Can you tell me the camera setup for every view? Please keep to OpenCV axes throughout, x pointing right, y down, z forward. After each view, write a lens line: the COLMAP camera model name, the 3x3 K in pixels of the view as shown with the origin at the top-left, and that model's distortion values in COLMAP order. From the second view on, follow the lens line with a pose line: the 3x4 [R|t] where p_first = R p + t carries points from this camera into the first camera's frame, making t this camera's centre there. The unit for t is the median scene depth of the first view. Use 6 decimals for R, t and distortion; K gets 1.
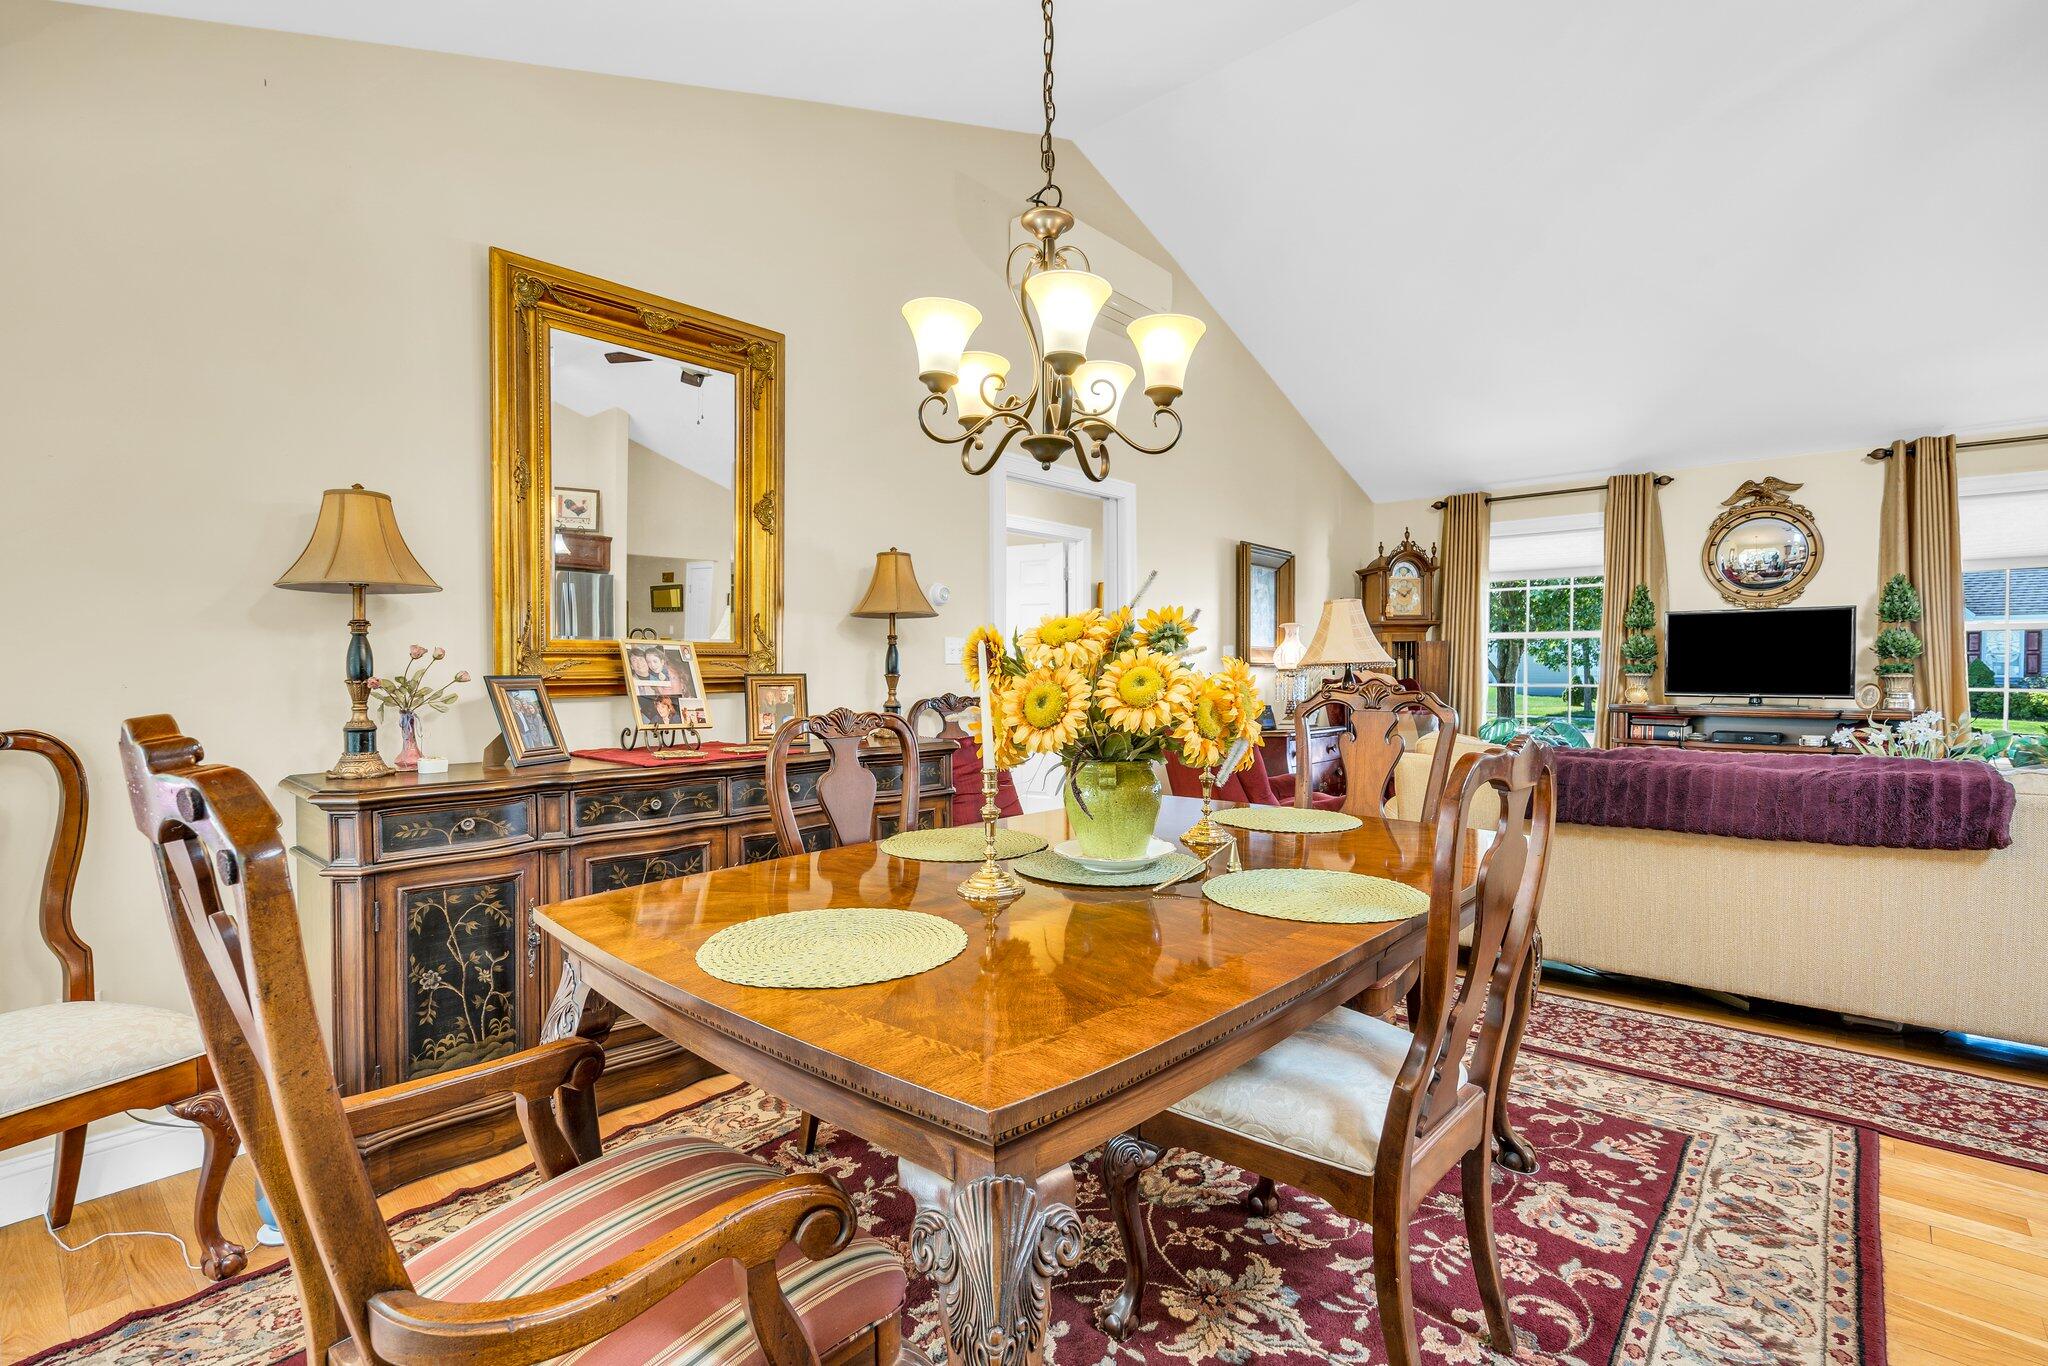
lens RADIAL K [[941.8, 0, 1019.2], [0, 941.8, 689.3], [0, 0, 1]] dist [-0.004684, 0.000018]
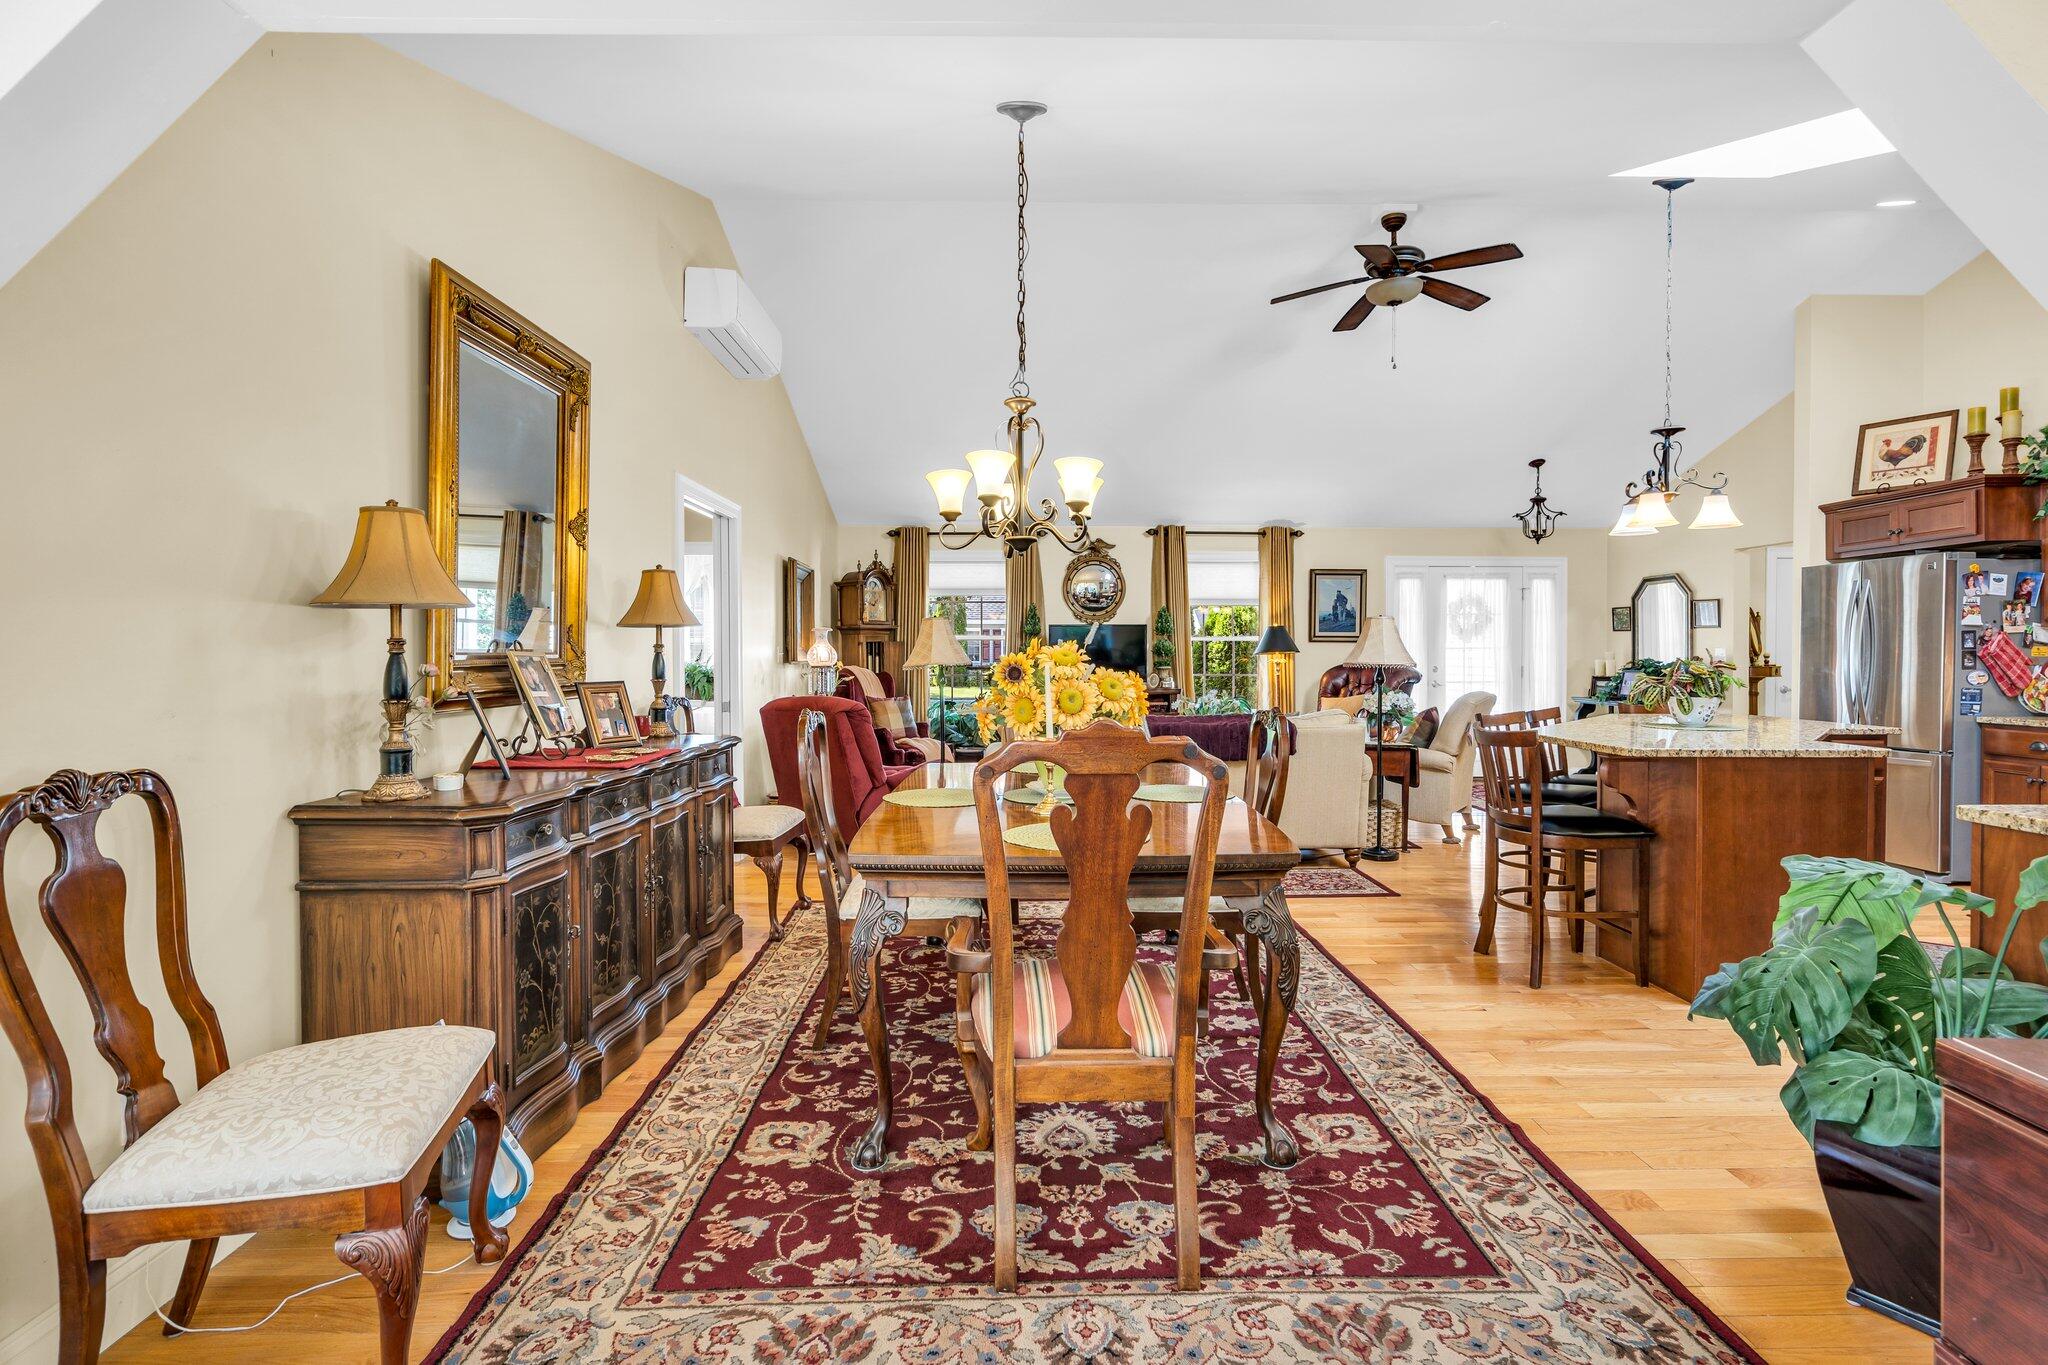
lens RADIAL K [[941.8, 0, 1032.4], [0, 941.8, 664.3], [0, 0, 1]] dist [-0.004684, 0.000018]
pose [[0.738940, -0.007972, 0.673724, -0.350246], [0.017247, 0.999826, -0.007086, -0.011363], [-0.673550, 0.016856, 0.738949, -0.069733]]
